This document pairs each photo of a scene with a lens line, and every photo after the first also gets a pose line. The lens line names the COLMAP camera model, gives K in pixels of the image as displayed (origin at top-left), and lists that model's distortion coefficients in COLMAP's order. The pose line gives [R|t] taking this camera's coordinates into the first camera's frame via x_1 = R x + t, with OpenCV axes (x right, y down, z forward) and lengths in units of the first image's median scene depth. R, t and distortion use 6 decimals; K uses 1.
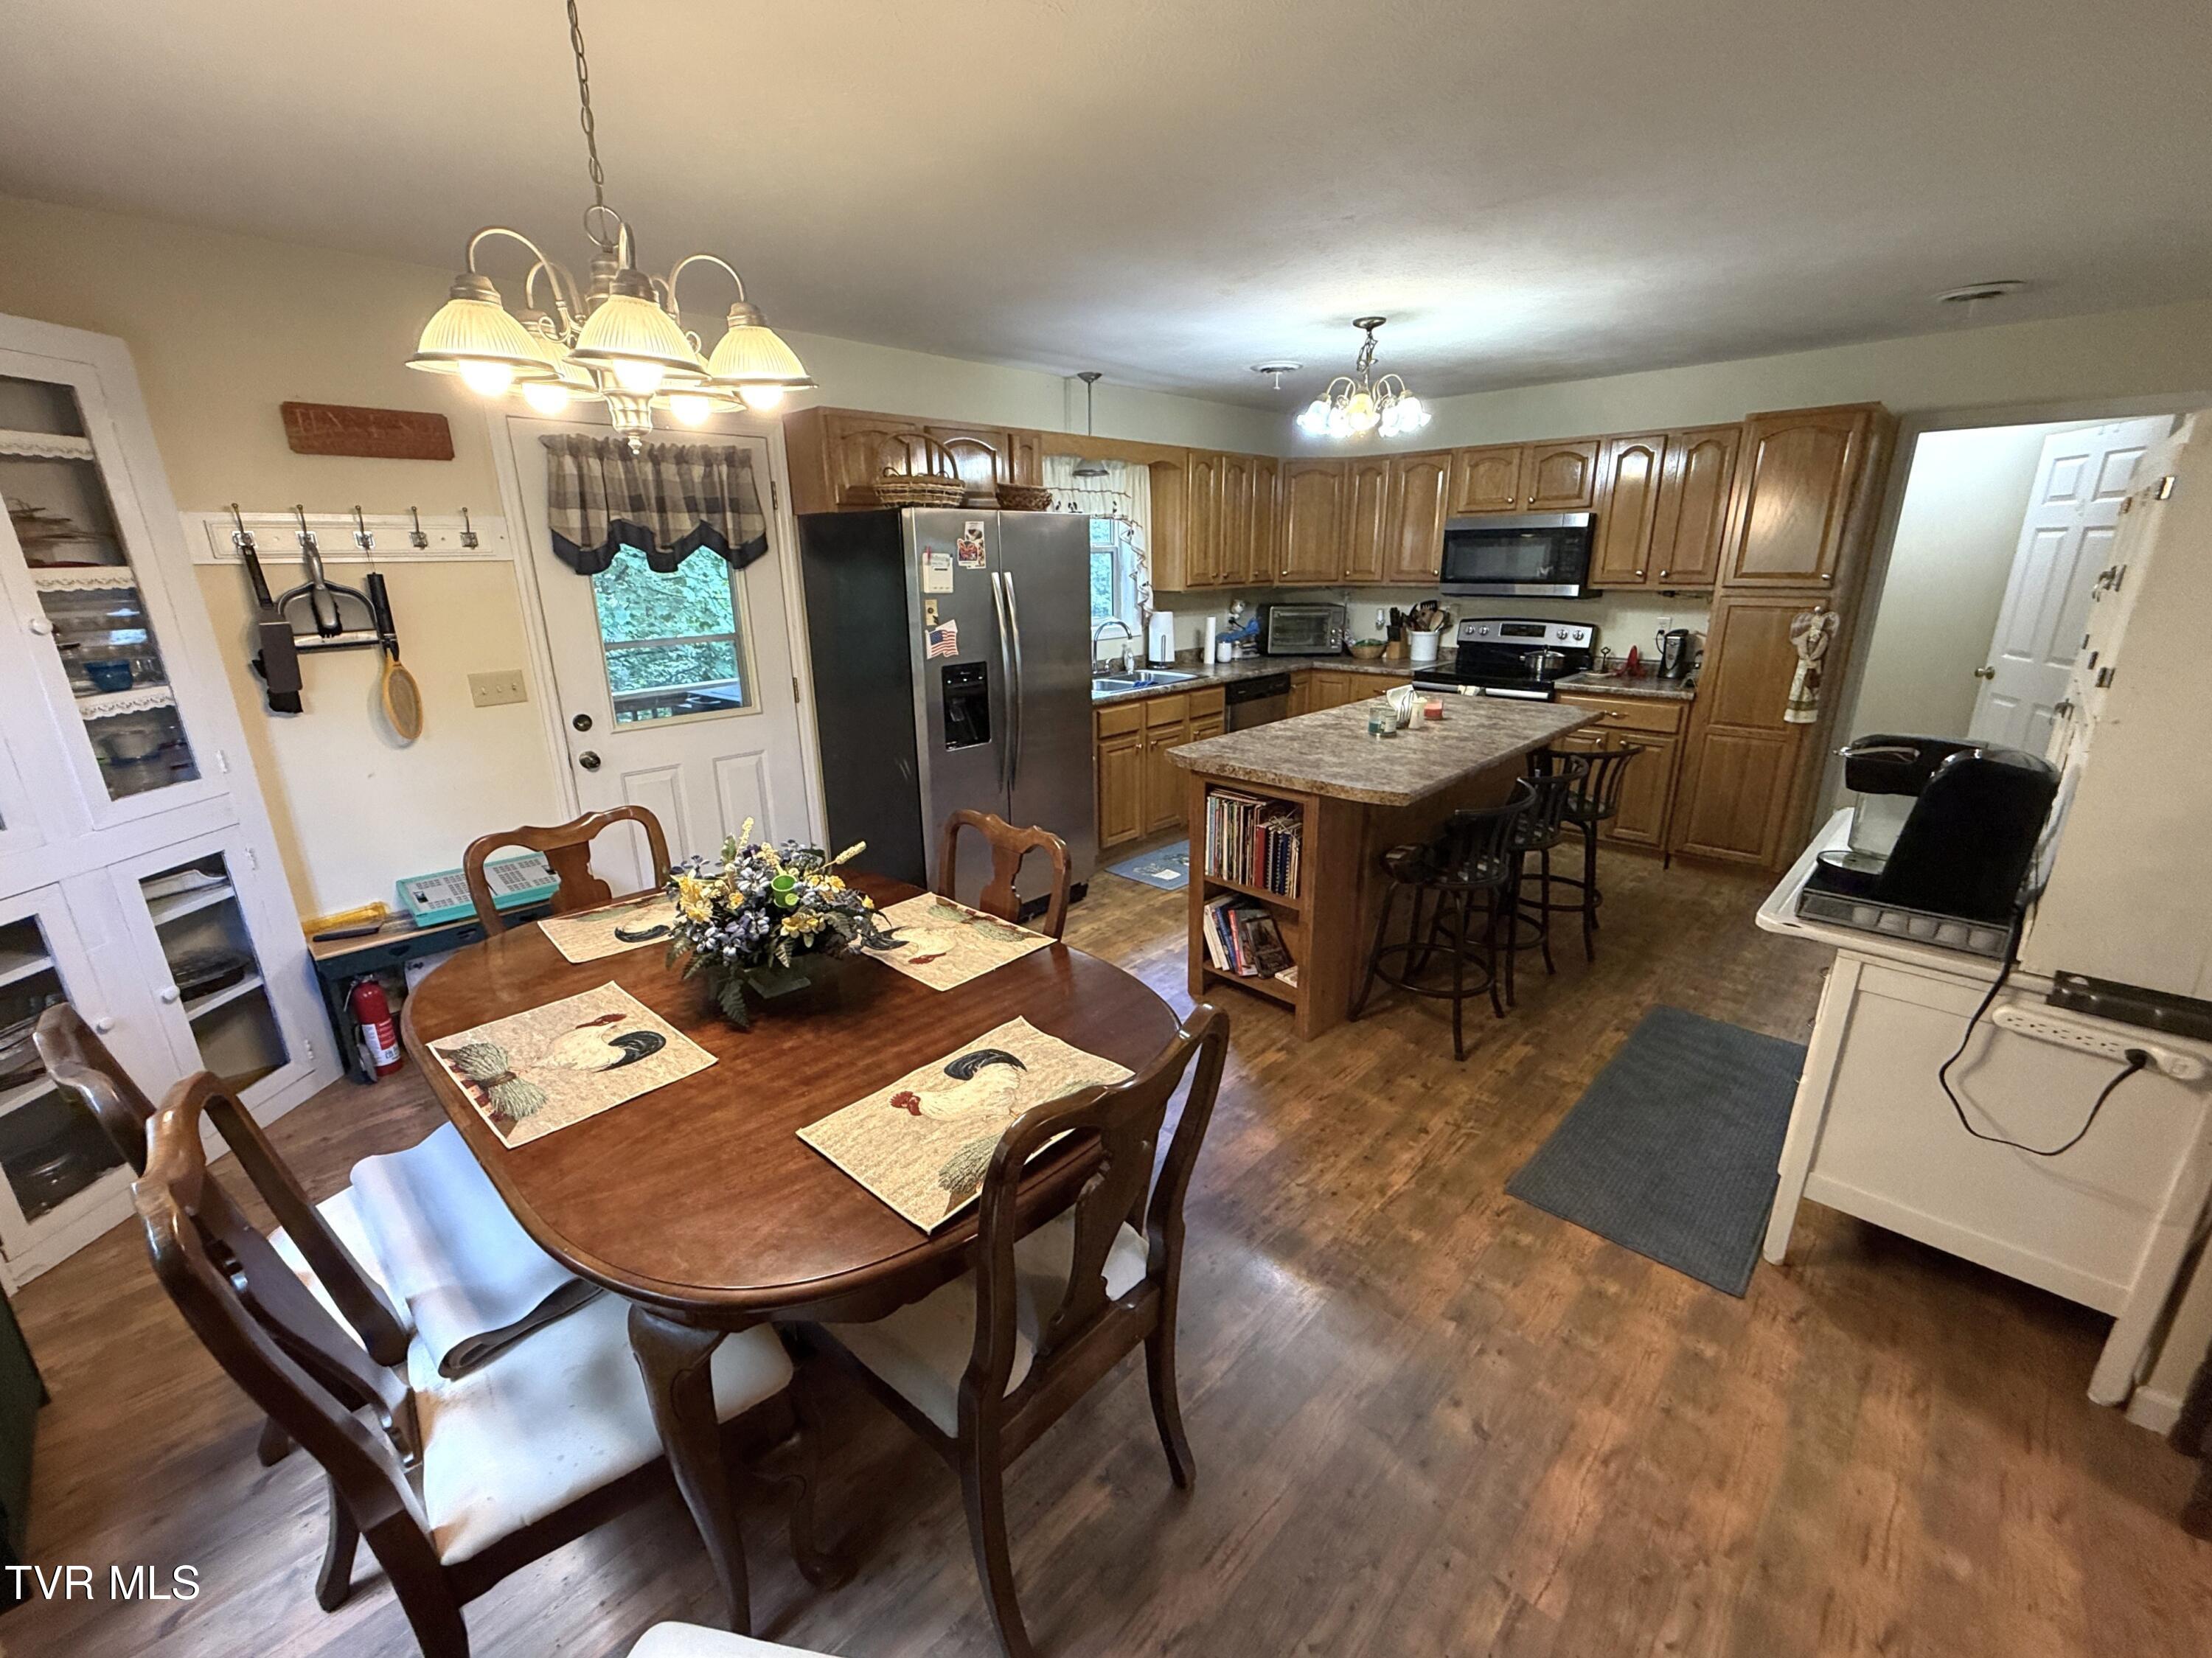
lens RADIAL K [[913.7, 0, 1106.0], [0, 913.7, 829.0], [0, 0, 1]] dist [-0.001956, -0.000207]
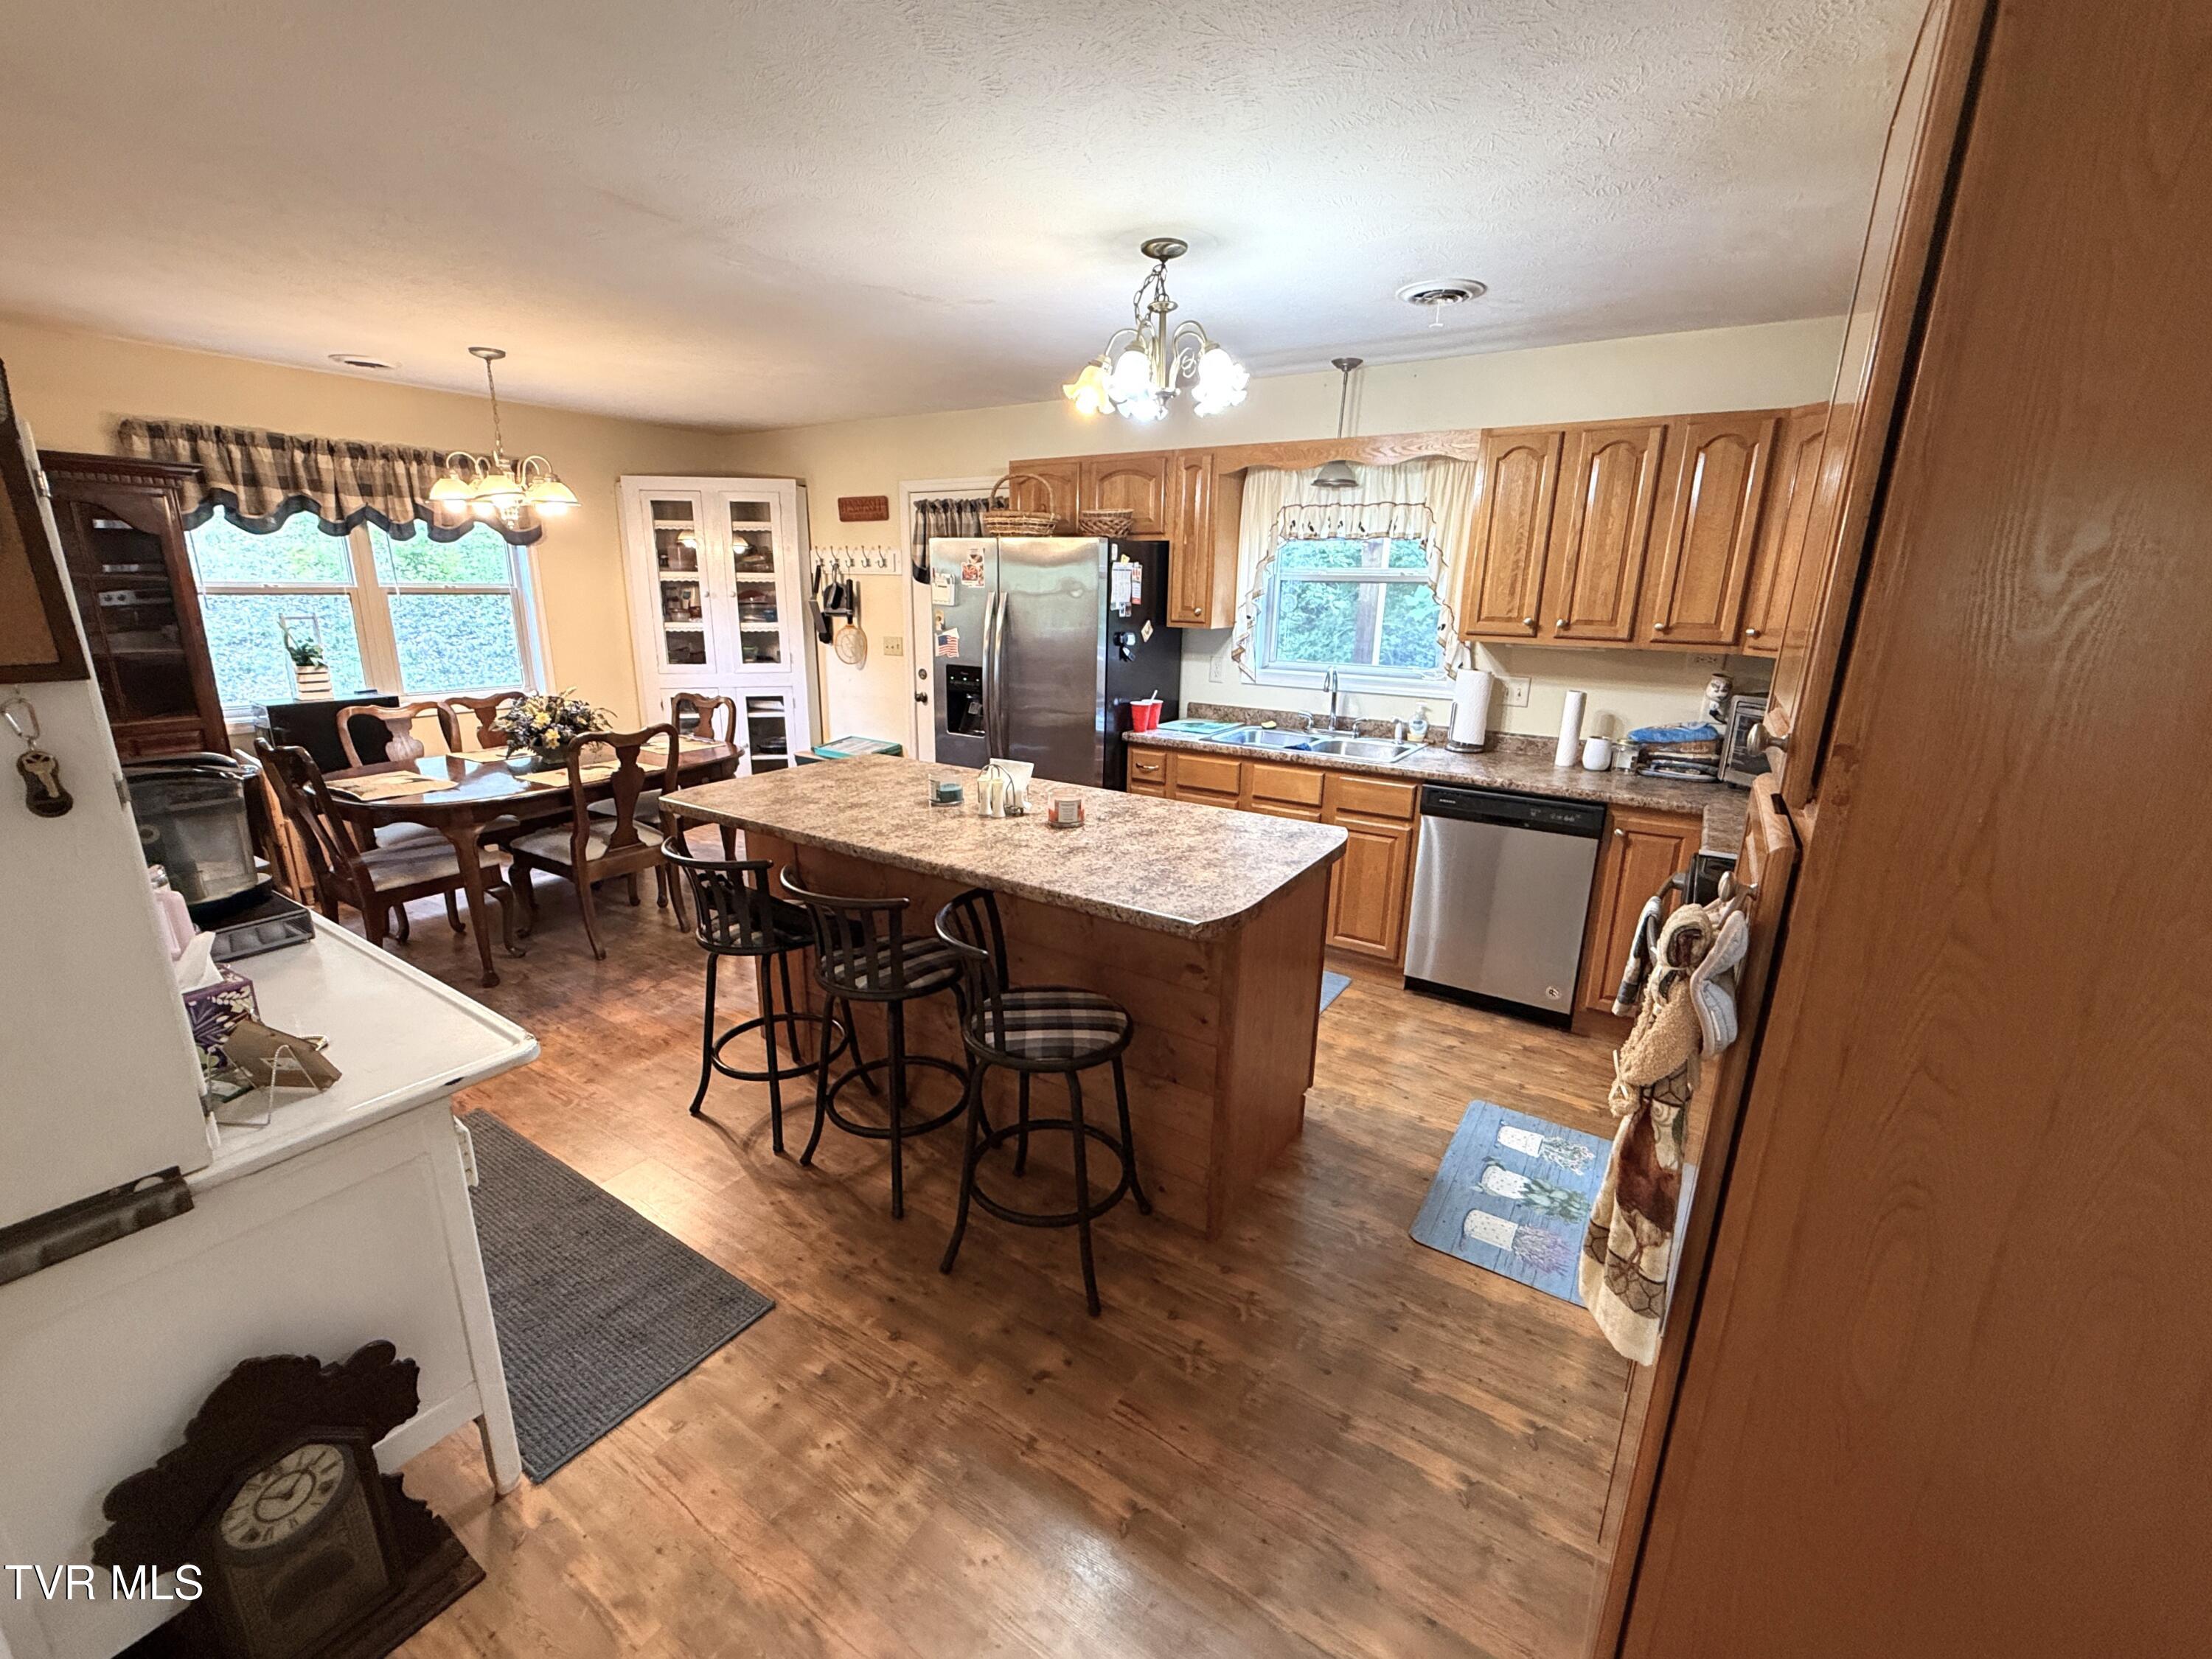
lens RADIAL K [[931.4, 0, 1096.9], [0, 931.4, 825.7], [0, 0, 1]] dist [0.001003, -0.000473]
pose [[0.176832, 0.265685, -0.947704, 1.206293], [-0.302321, 0.930991, 0.204590, -0.318190], [0.936660, 0.250333, 0.244951, 1.011852]]
